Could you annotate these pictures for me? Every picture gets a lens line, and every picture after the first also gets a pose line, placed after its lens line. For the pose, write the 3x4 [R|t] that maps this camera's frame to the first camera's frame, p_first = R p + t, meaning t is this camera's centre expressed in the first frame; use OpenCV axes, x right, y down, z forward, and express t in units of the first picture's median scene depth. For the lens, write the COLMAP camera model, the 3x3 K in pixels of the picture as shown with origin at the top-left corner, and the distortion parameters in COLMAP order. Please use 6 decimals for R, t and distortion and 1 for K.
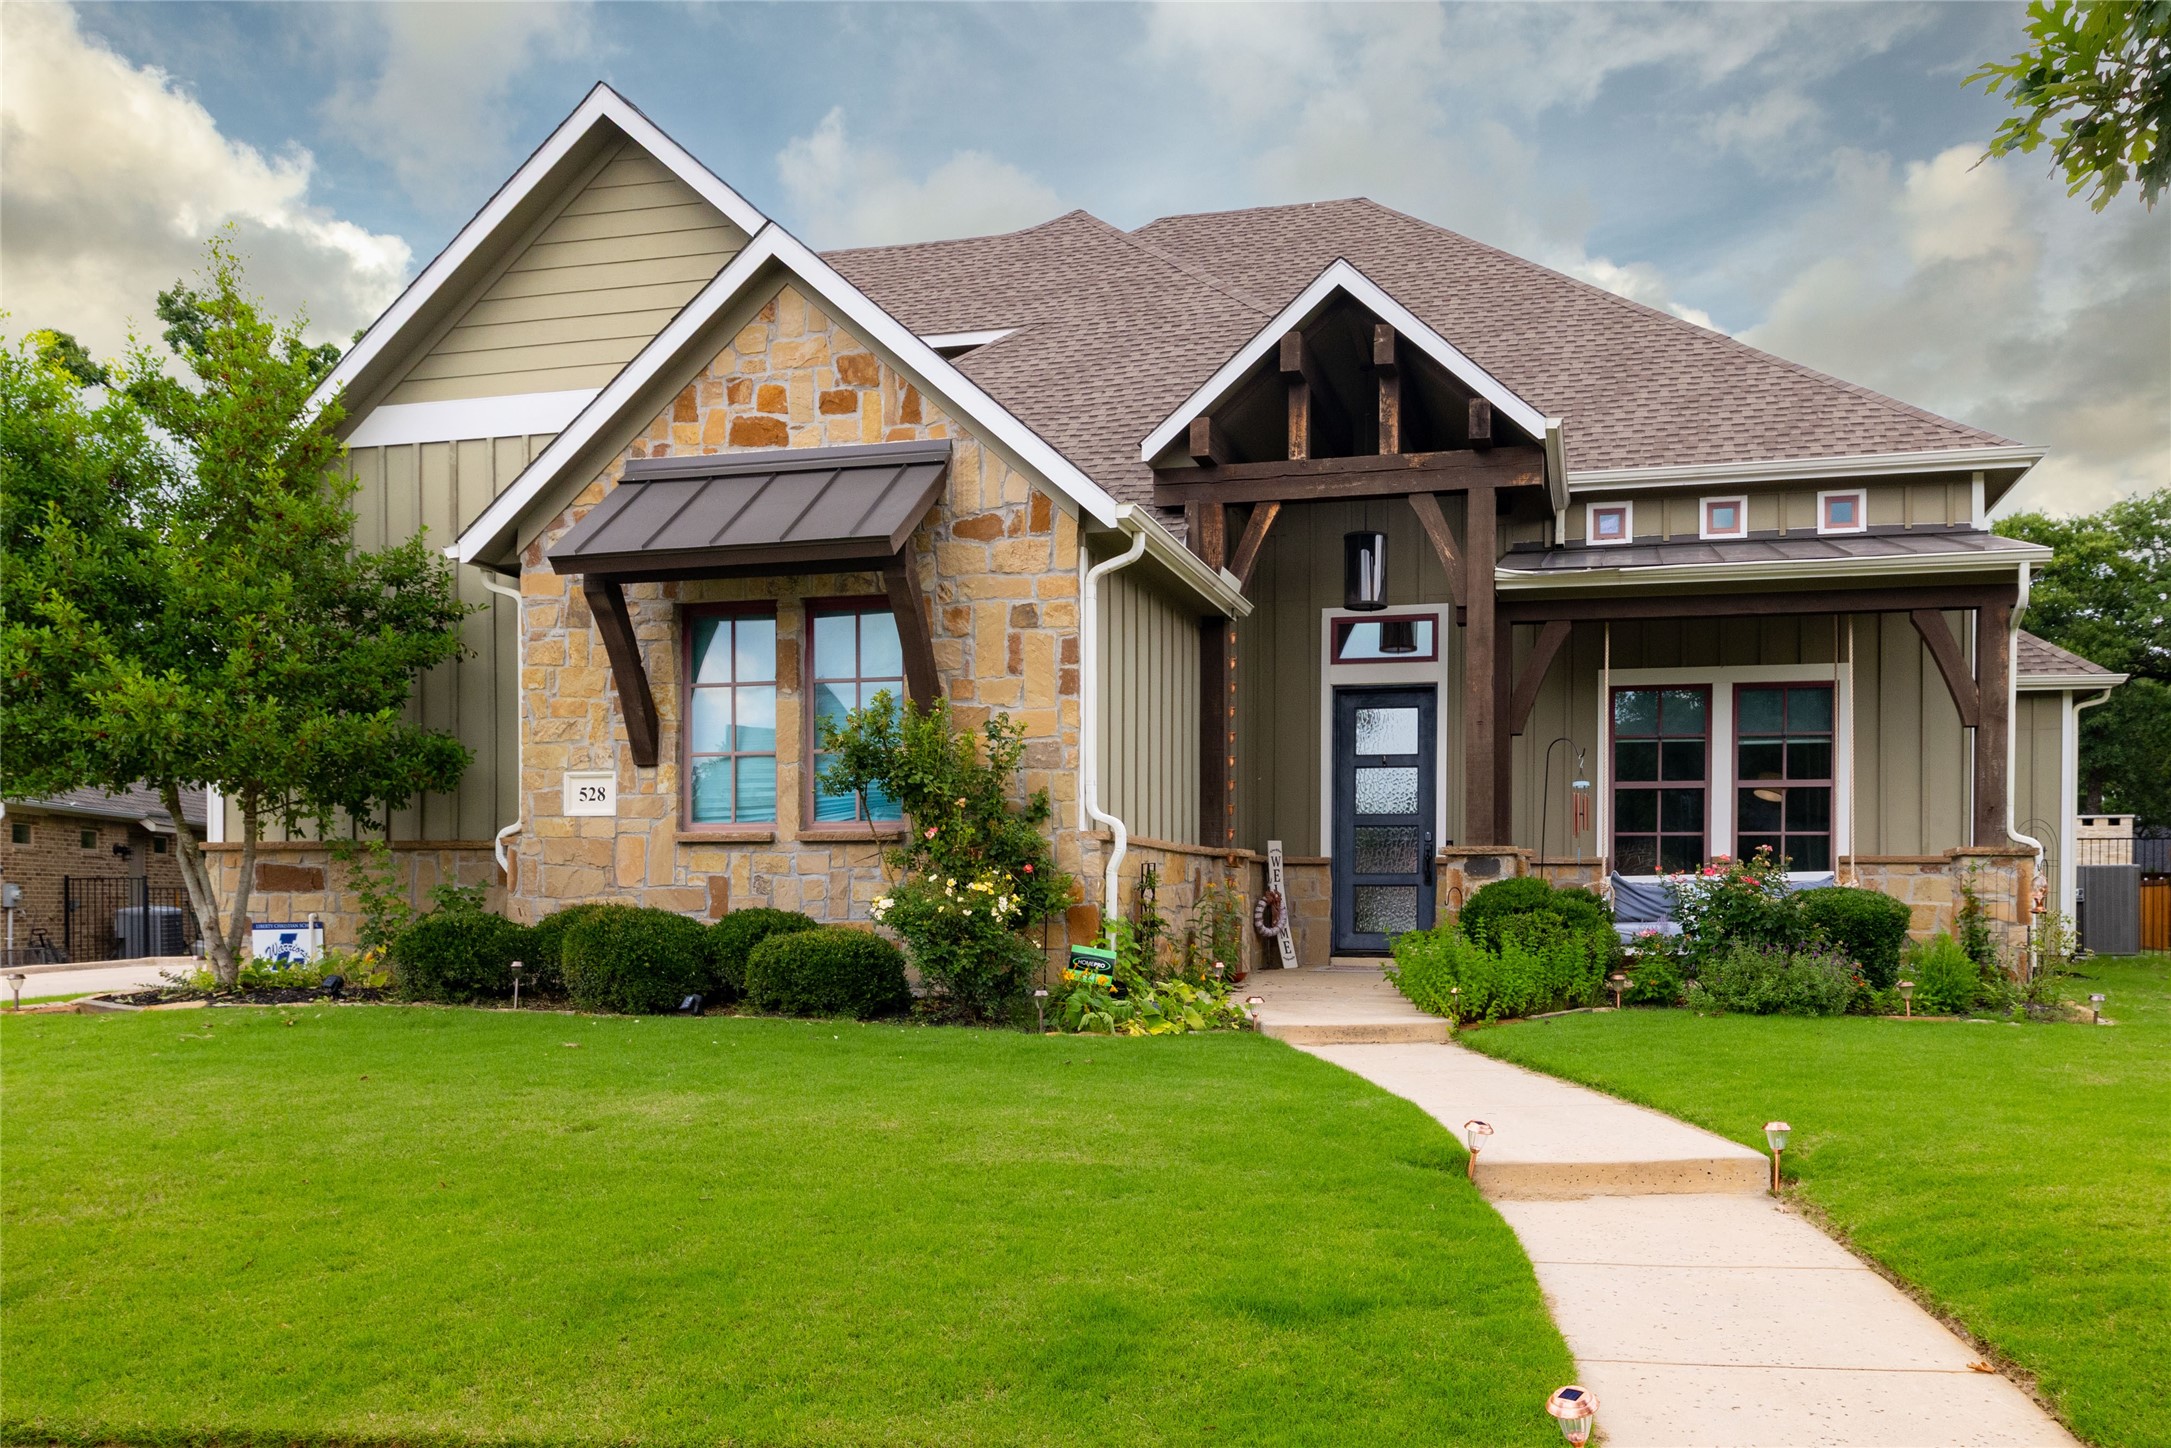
lens RADIAL K [[1010.7, 0, 1081.8], [0, 1010.7, 725.5], [0, 0, 1]] dist [0.000068, 0.000222]
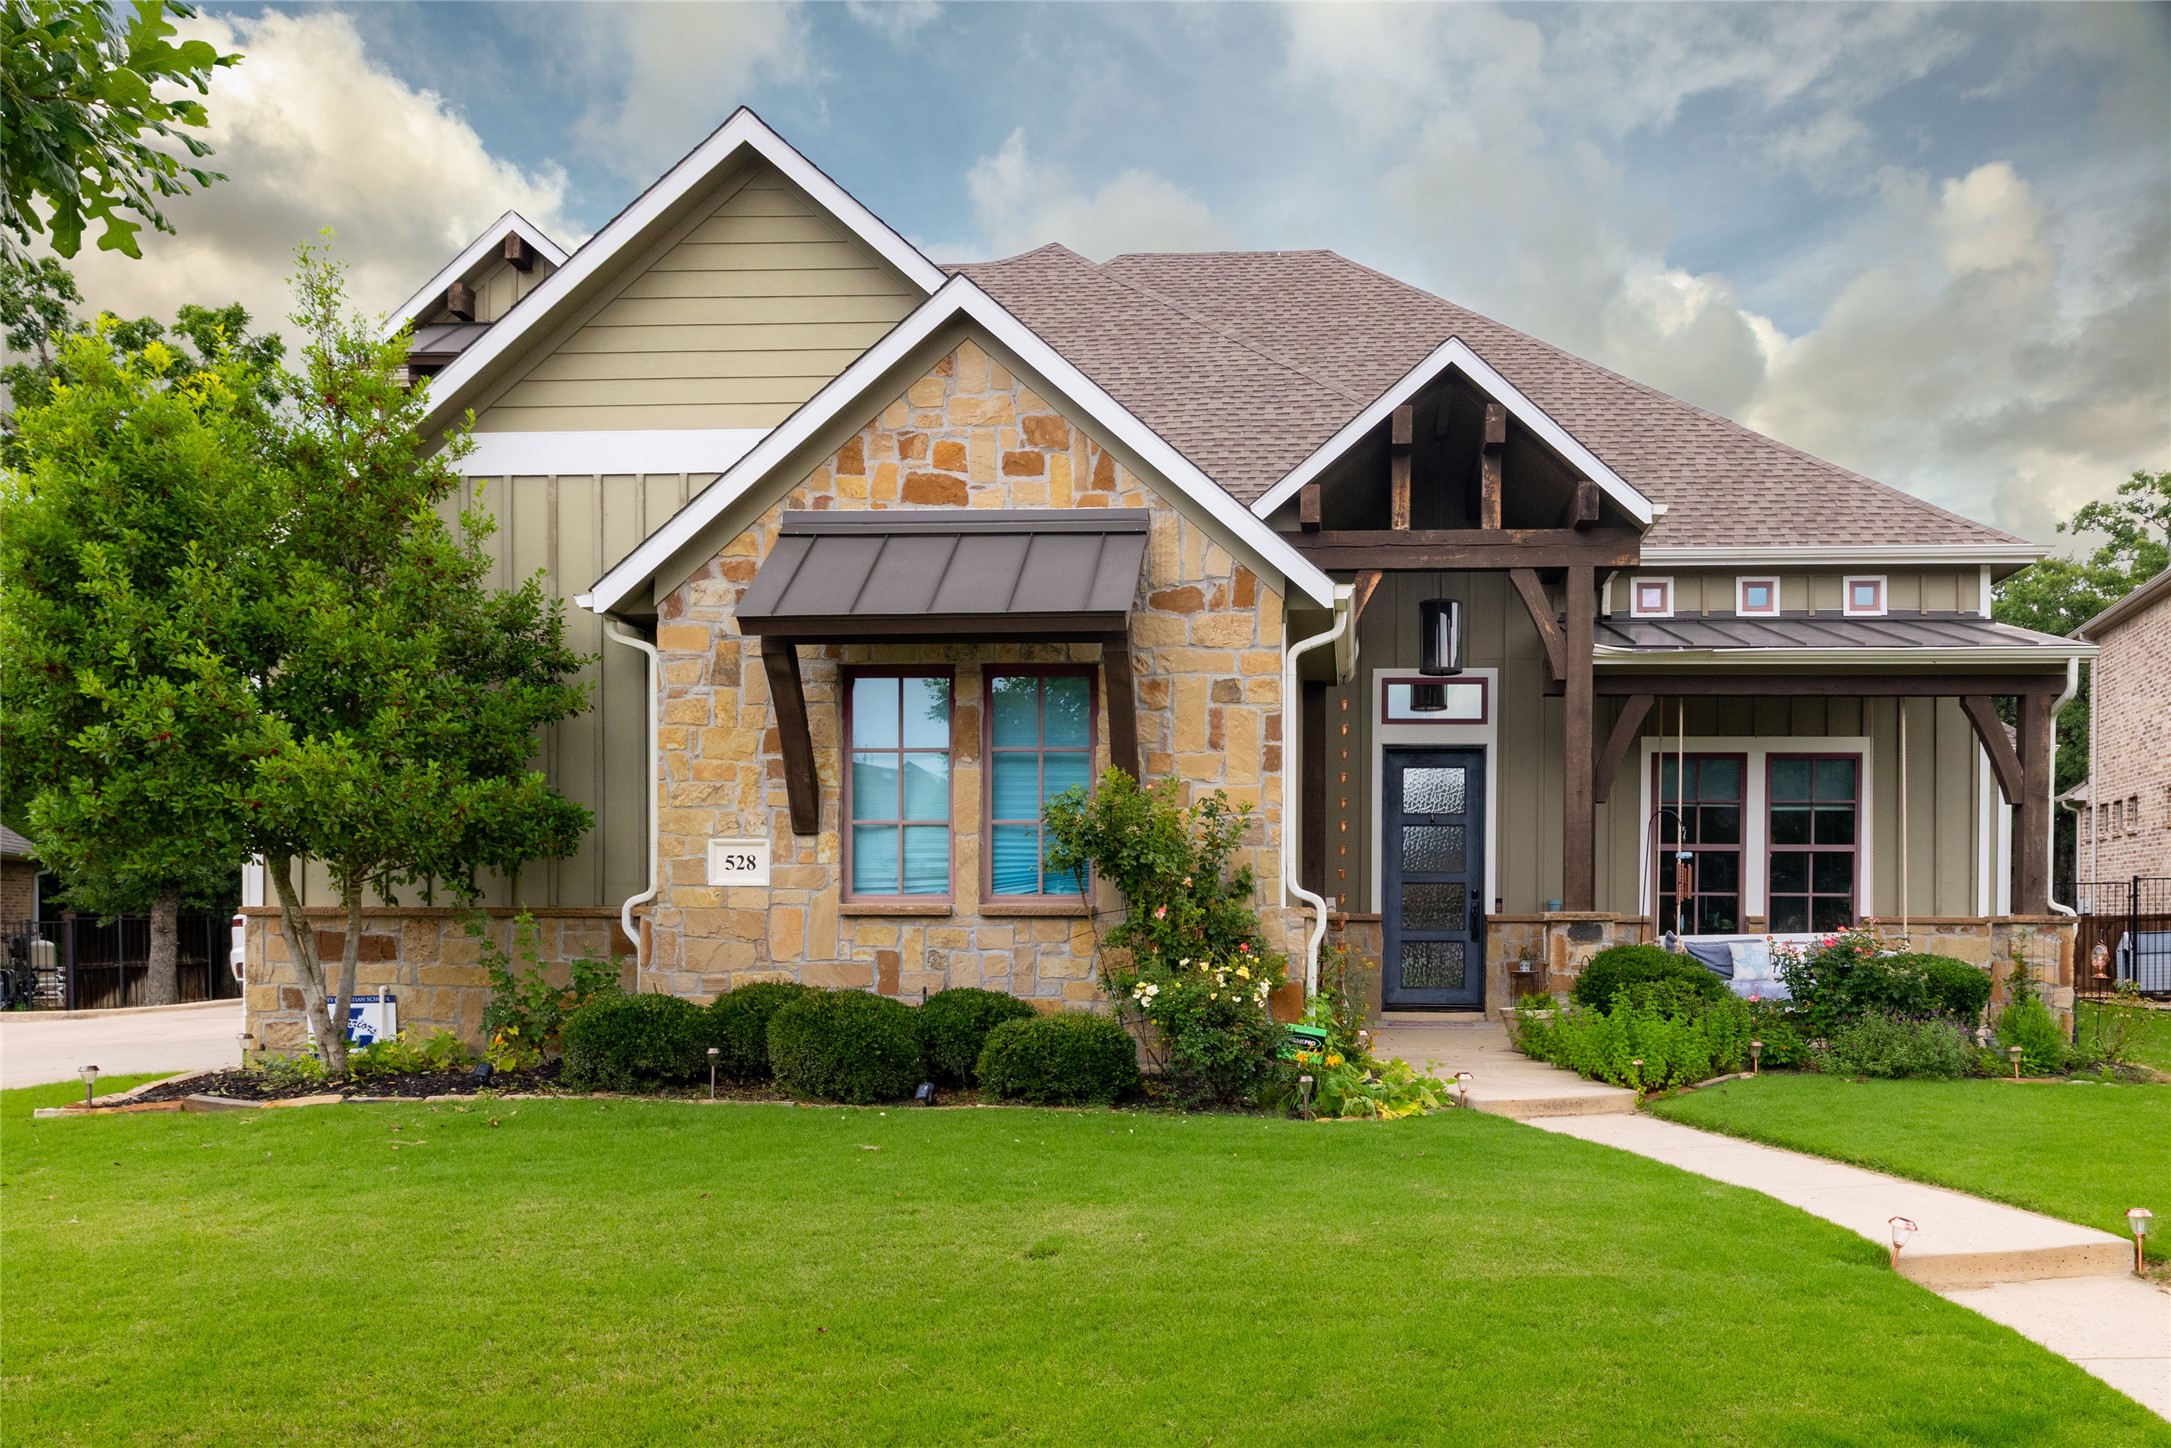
lens RADIAL K [[1025.1, 0, 1085.3], [0, 1025.1, 757.3], [0, 0, 1]] dist [0.000674, 0.000020]
pose [[0.993608, 0.017199, 0.111566, -0.273326], [-0.017342, 0.999850, 0.000312, -0.036565], [-0.111544, -0.002245, 0.993757, 0.010925]]
